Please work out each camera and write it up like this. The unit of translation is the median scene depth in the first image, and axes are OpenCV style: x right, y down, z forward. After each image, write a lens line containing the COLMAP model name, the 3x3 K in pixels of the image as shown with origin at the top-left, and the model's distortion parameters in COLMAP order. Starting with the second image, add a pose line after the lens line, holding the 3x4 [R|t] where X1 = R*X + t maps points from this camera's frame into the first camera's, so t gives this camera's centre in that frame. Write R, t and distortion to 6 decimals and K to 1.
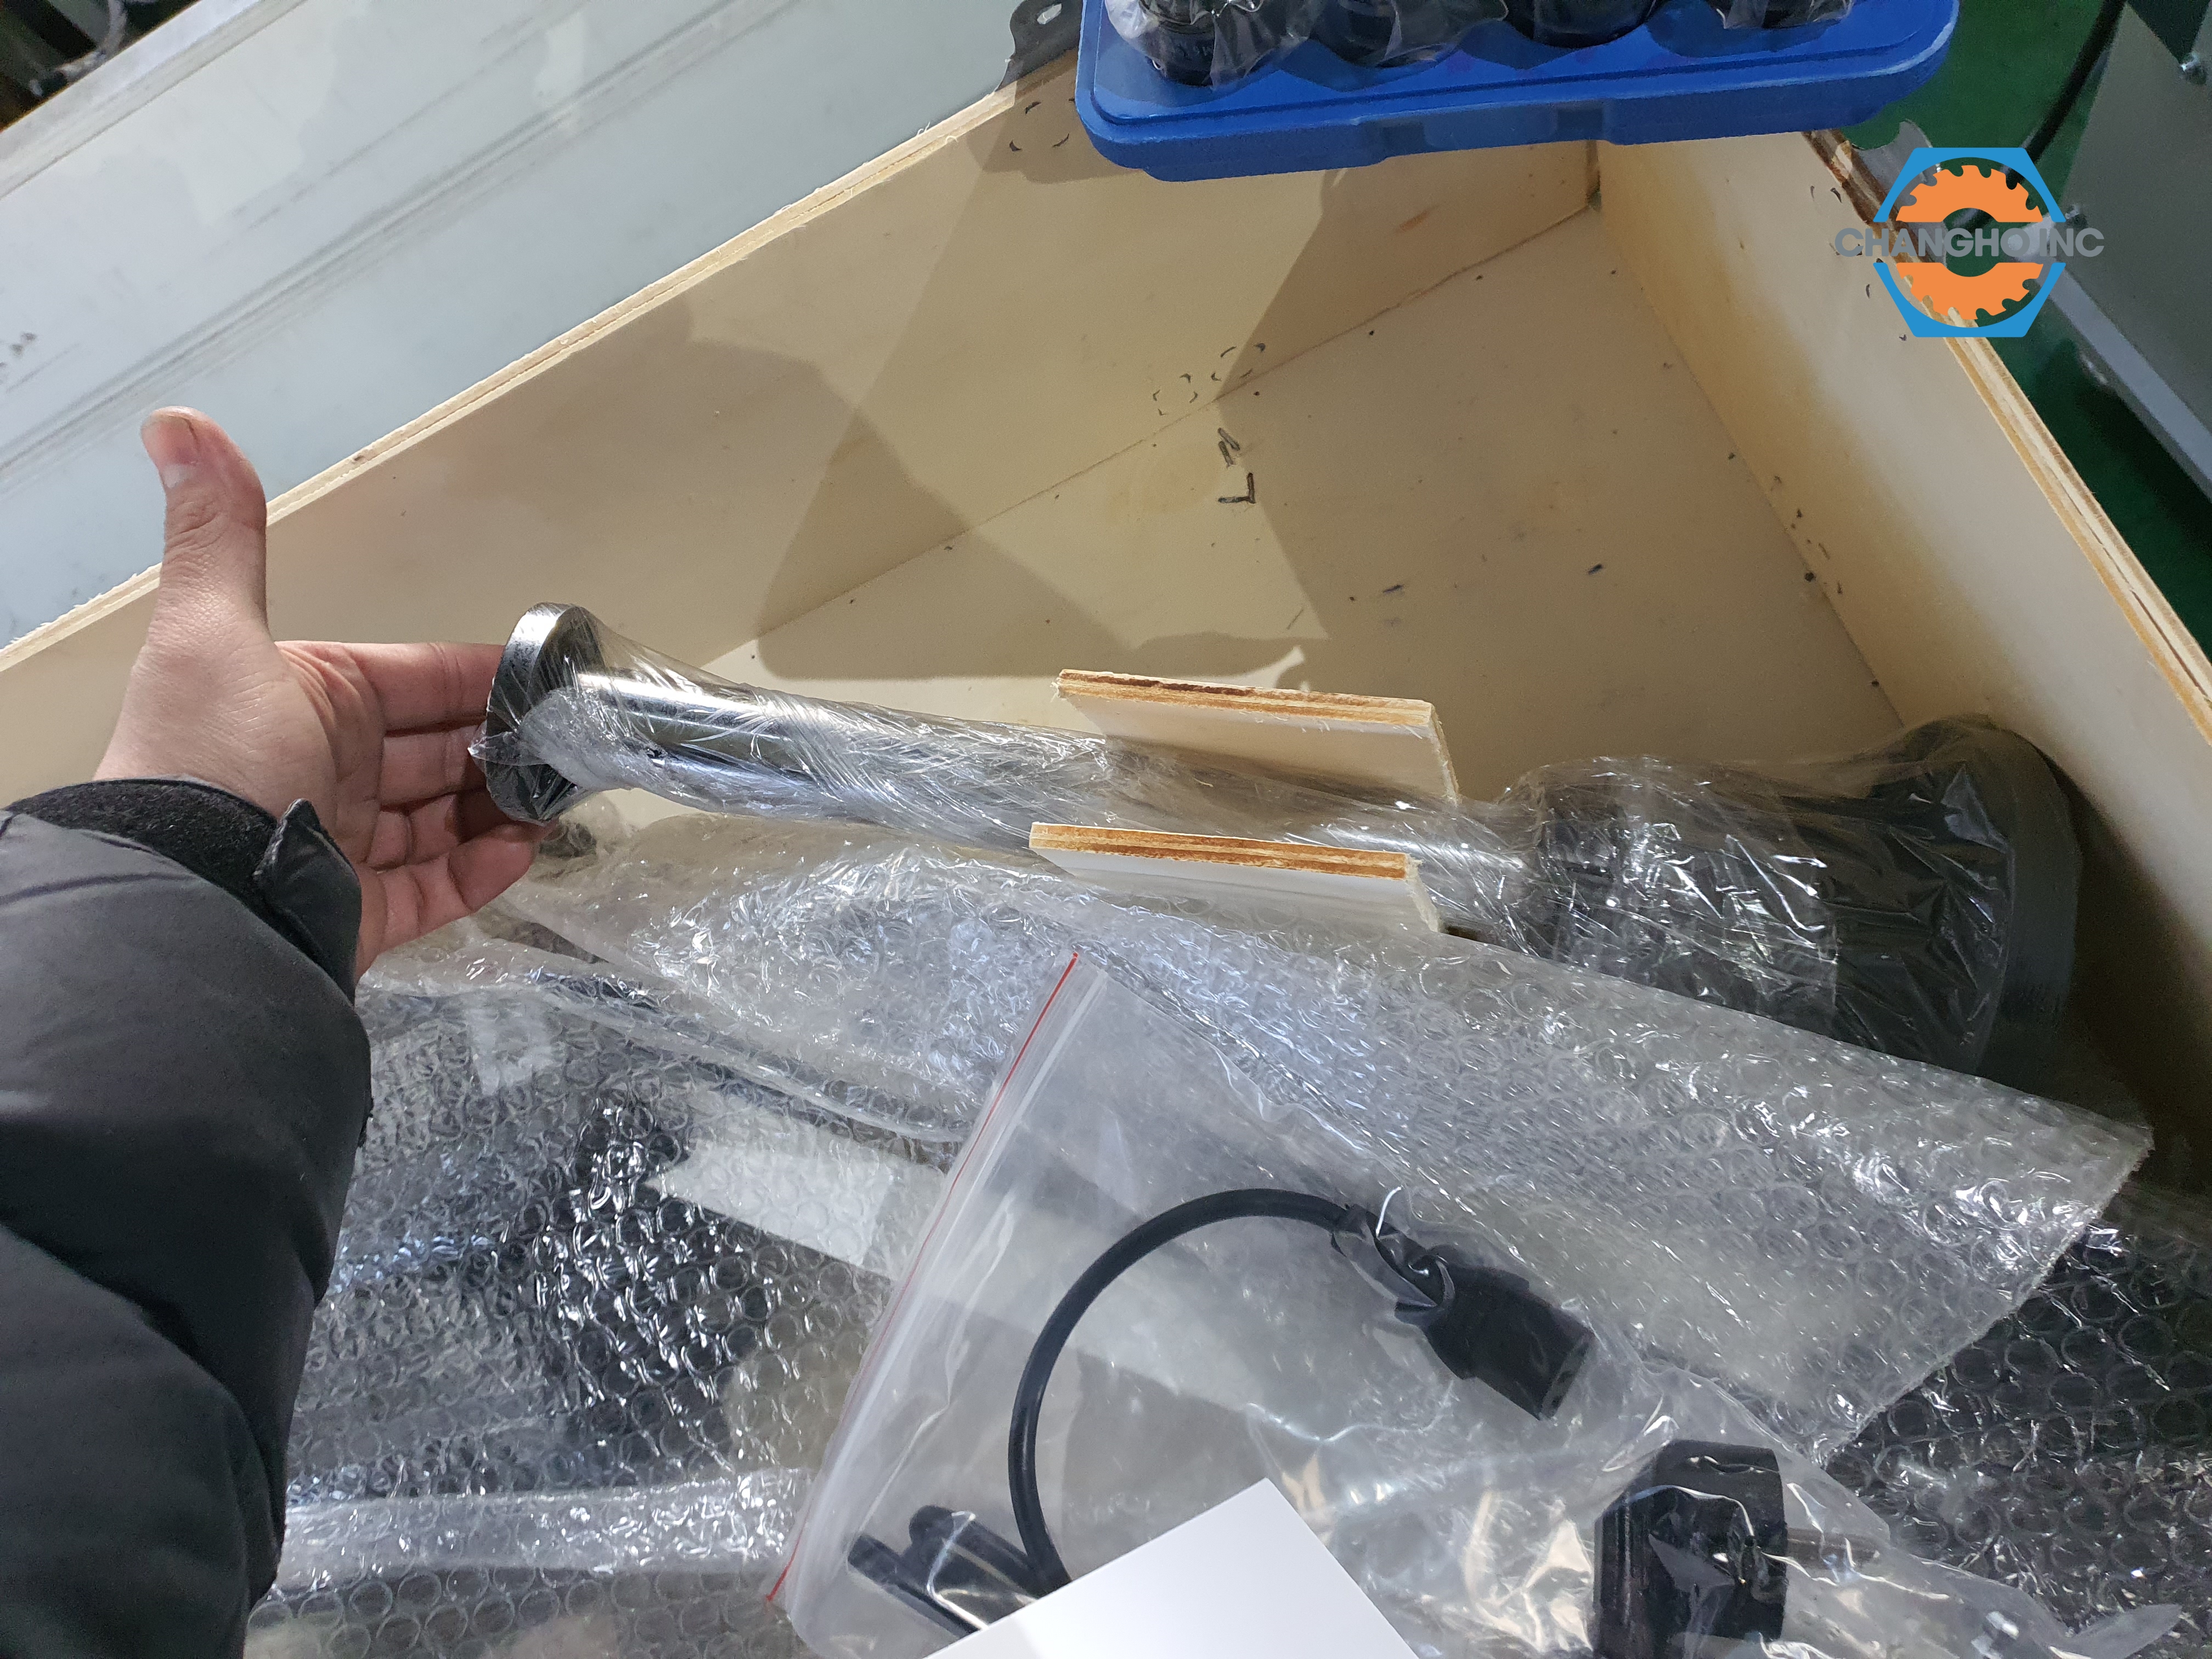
lens RADIAL K [[1702.4, 0, 1107.2], [0, 1702.4, 846.6], [0, 0, 1]] dist [0.026752, -0.032551]
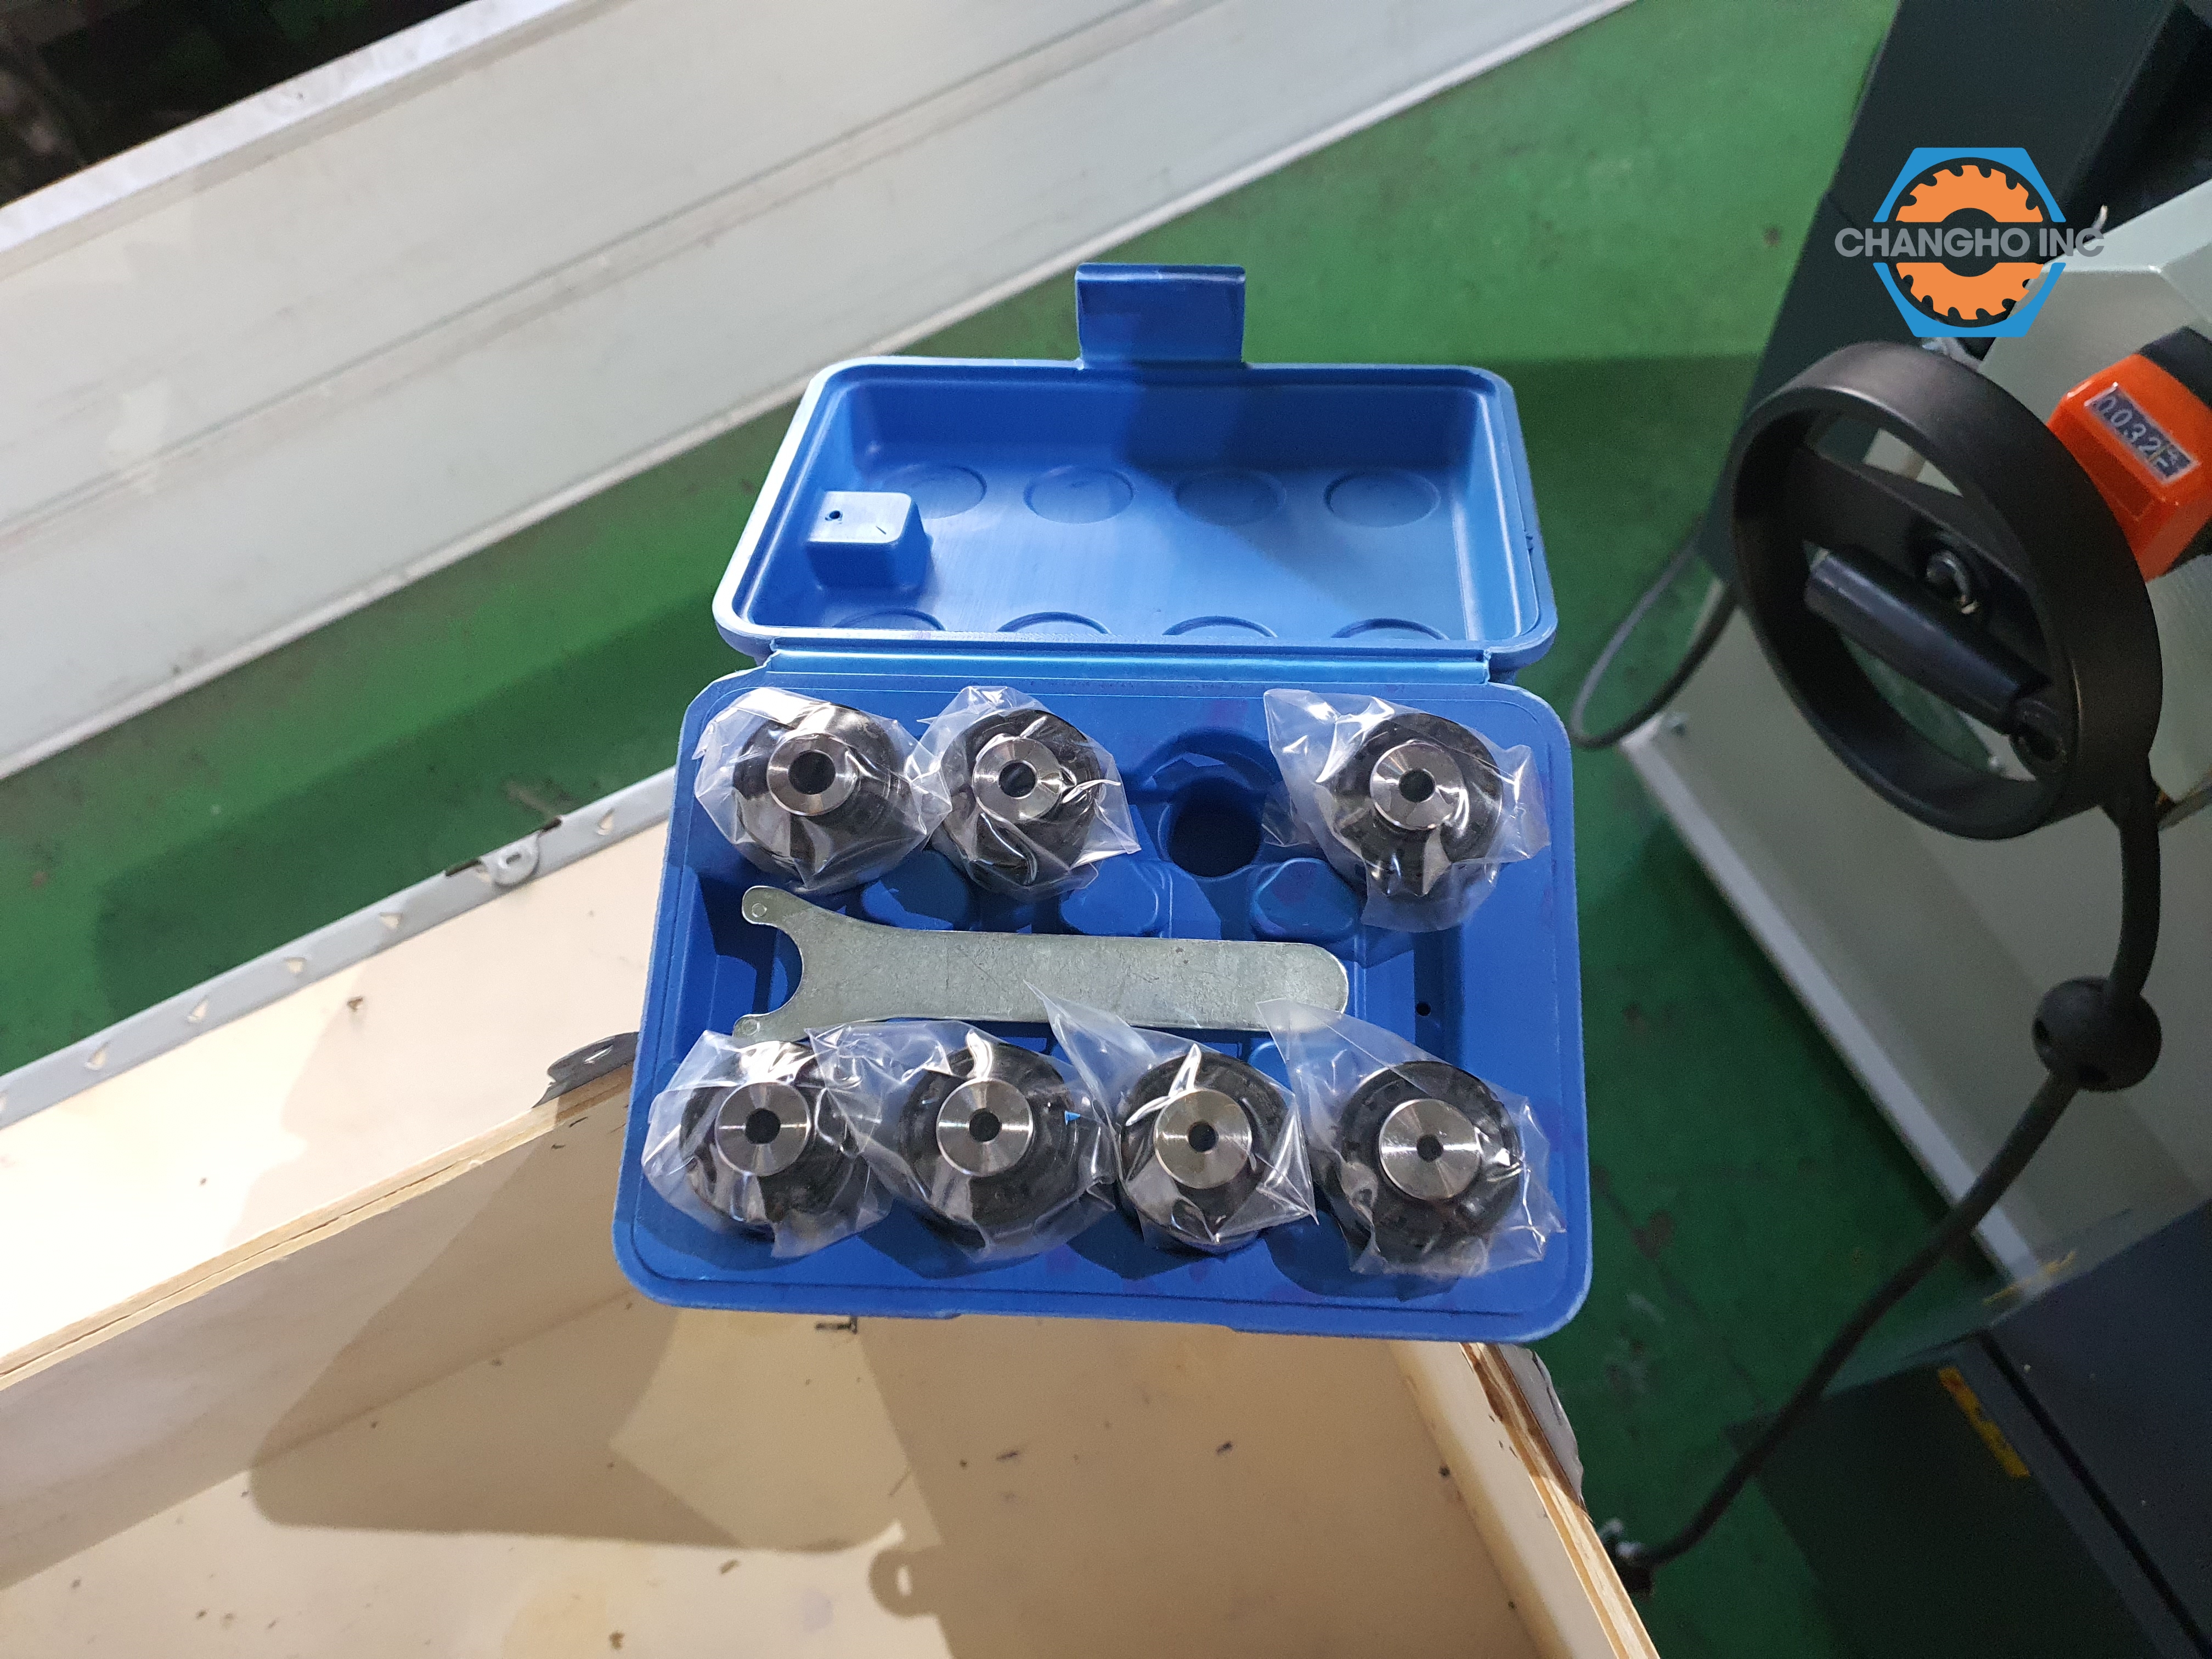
lens RADIAL K [[1702.4, 0, 1110.4], [0, 1702.4, 817.5], [0, 0, 1]] dist [0.026752, -0.032551]
pose [[0.980903, 0.034194, 0.191466, 0.037208], [-0.017697, 0.996032, -0.087222, -0.398282], [-0.193688, 0.082168, 0.977616, 0.083500]]
